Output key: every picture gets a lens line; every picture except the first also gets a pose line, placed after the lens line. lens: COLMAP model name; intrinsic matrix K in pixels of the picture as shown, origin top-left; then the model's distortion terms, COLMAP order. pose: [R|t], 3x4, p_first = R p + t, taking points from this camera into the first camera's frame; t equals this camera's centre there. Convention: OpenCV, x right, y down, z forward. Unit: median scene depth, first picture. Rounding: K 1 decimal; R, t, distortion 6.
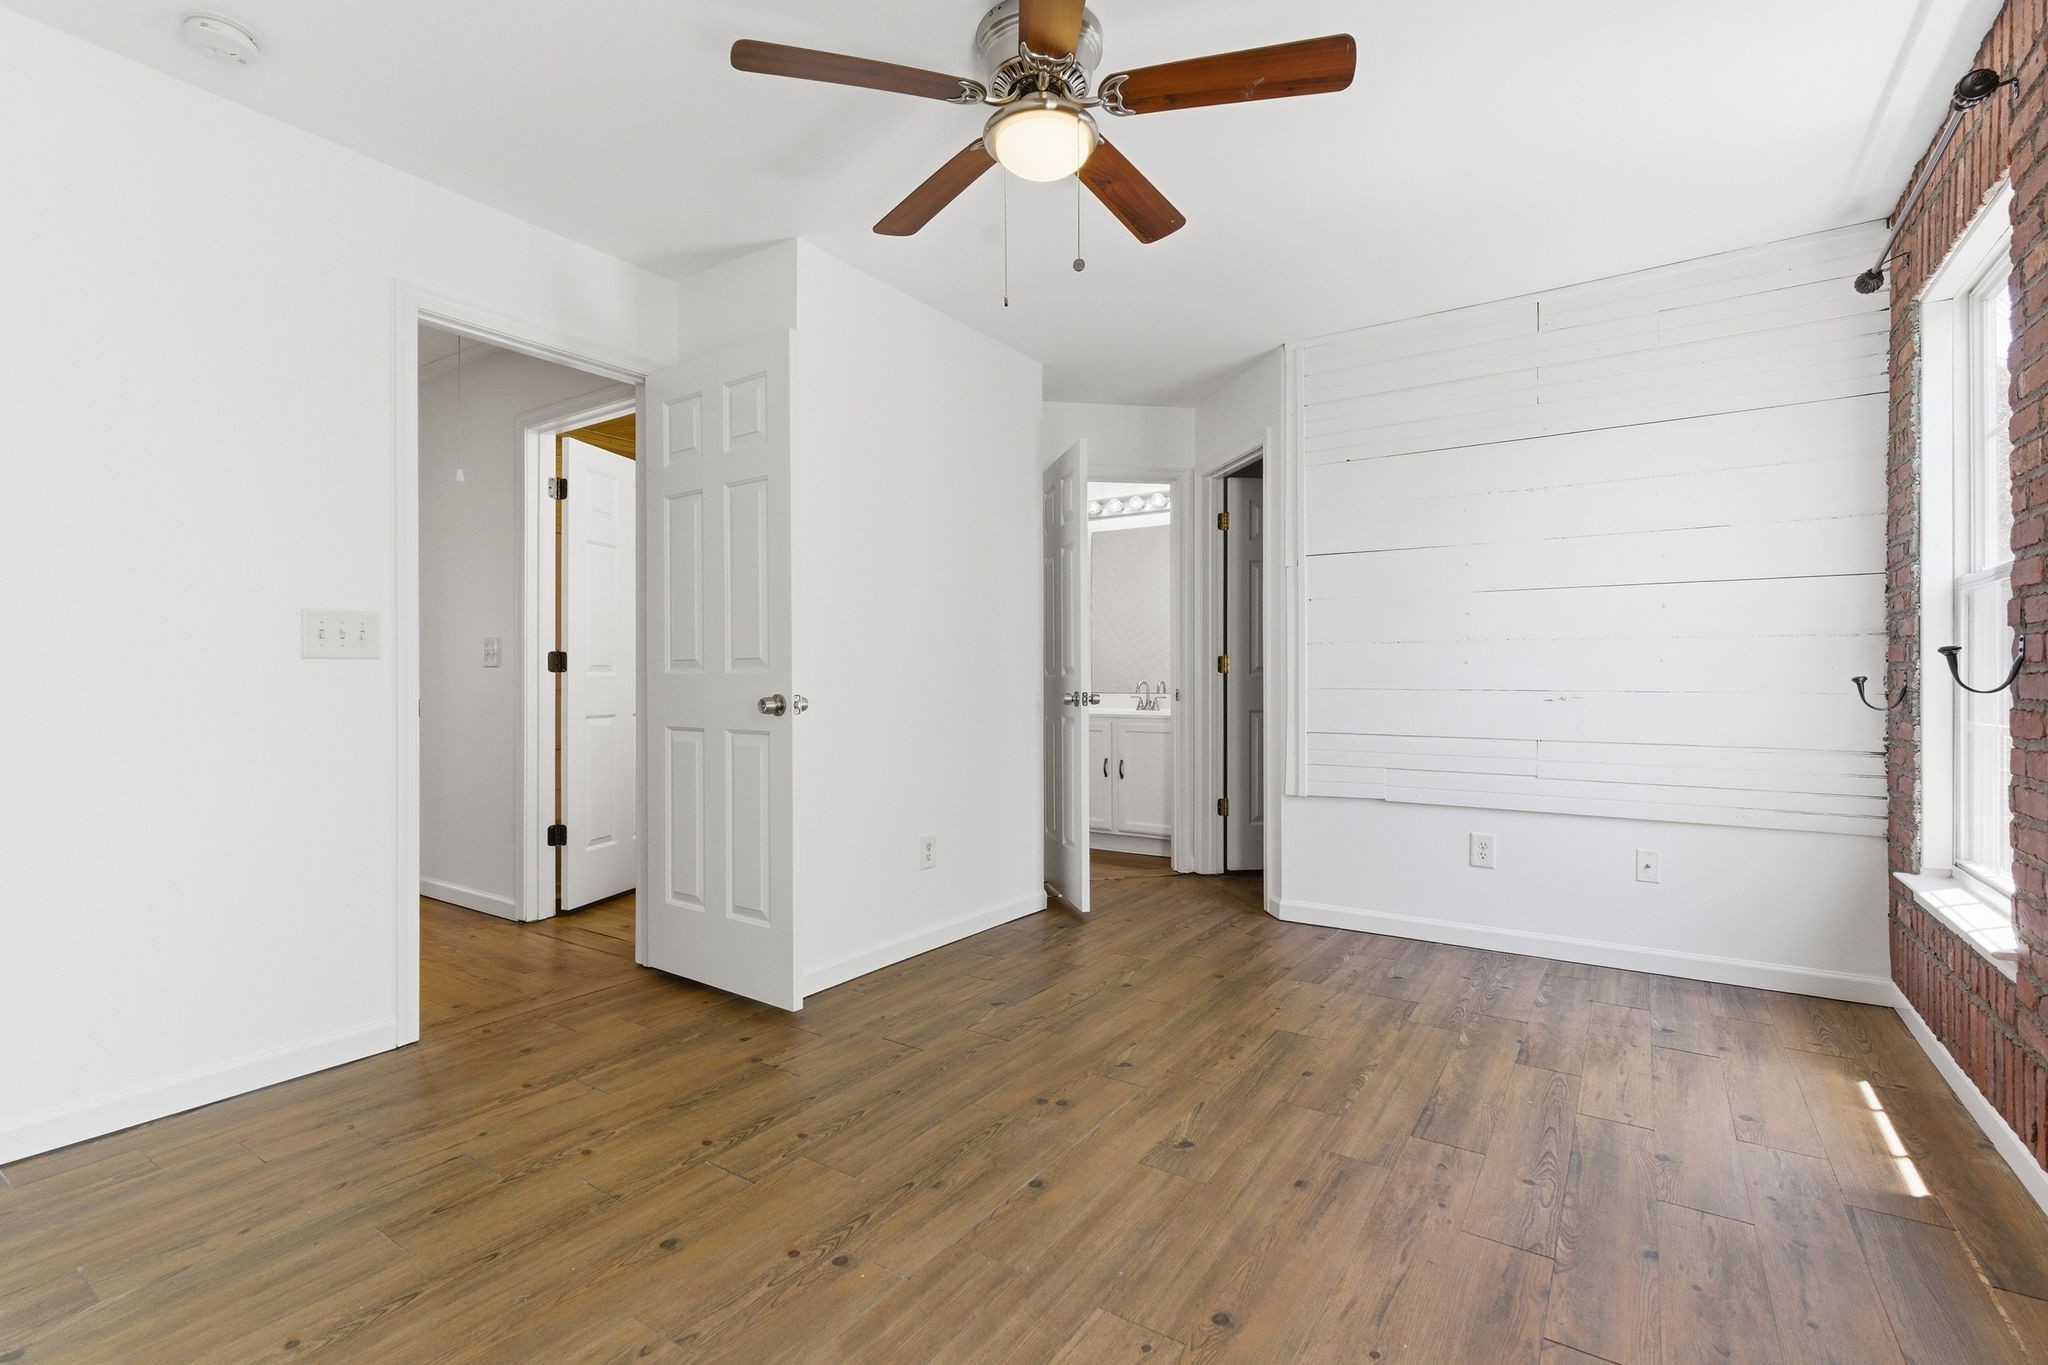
lens RADIAL K [[949.6, 0, 1007.0], [0, 949.6, 681.8], [0, 0, 1]] dist [0.001541, -0.000264]
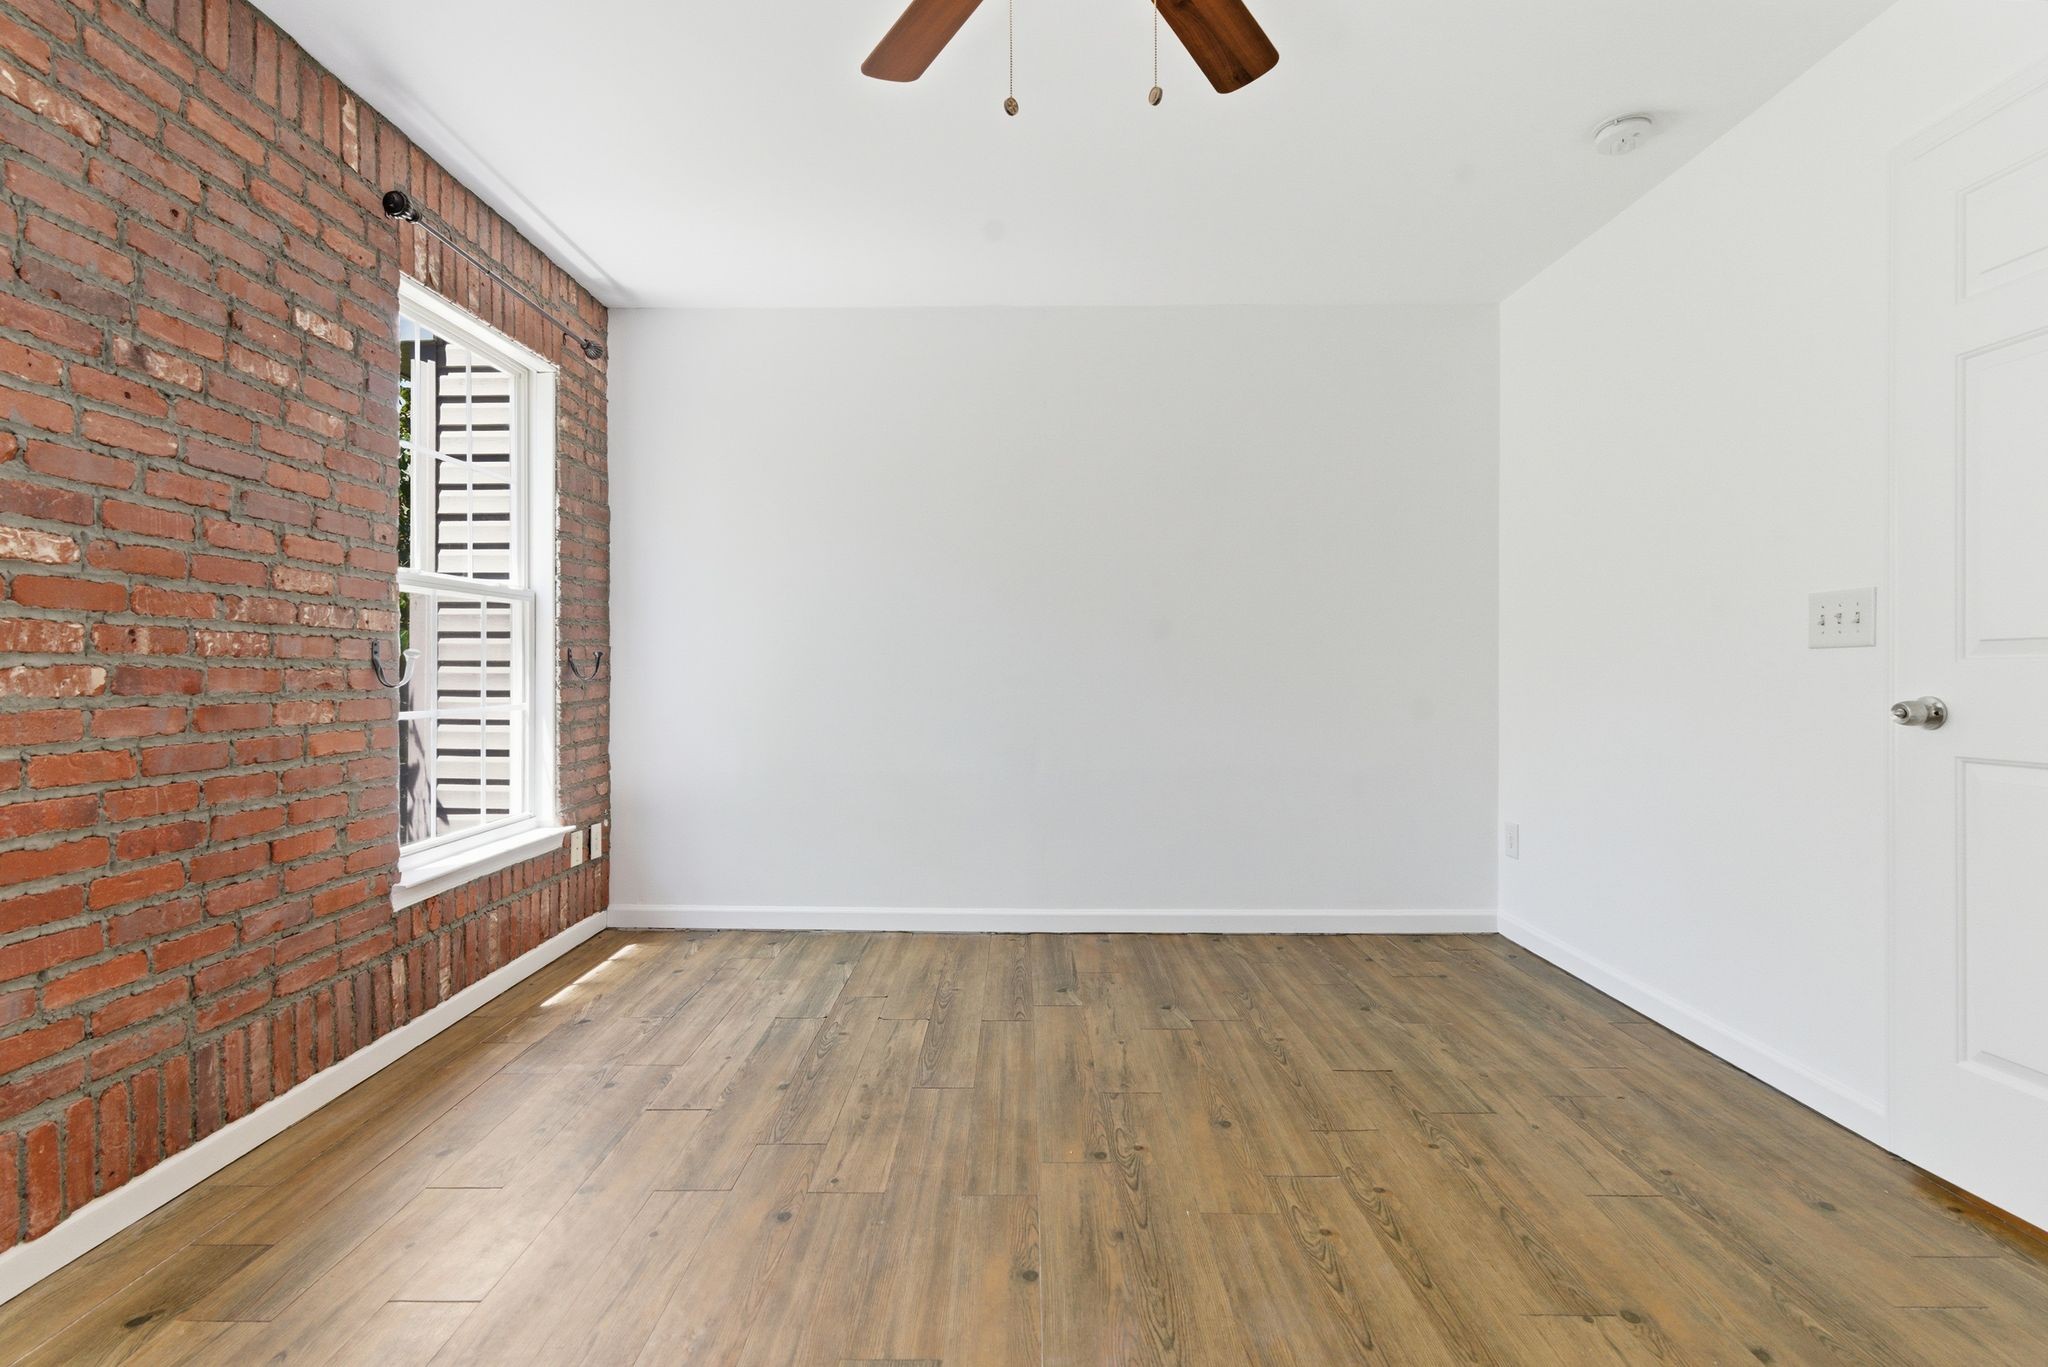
lens RADIAL K [[949.6, 0, 1008.2], [0, 949.6, 678.6], [0, 0, 1]] dist [0.001541, -0.000264]
pose [[-0.836991, 0.003686, -0.547204, 0.510149], [-0.002475, 0.999942, 0.010522, -0.003405], [0.547210, 0.010161, -0.836933, 1.713543]]
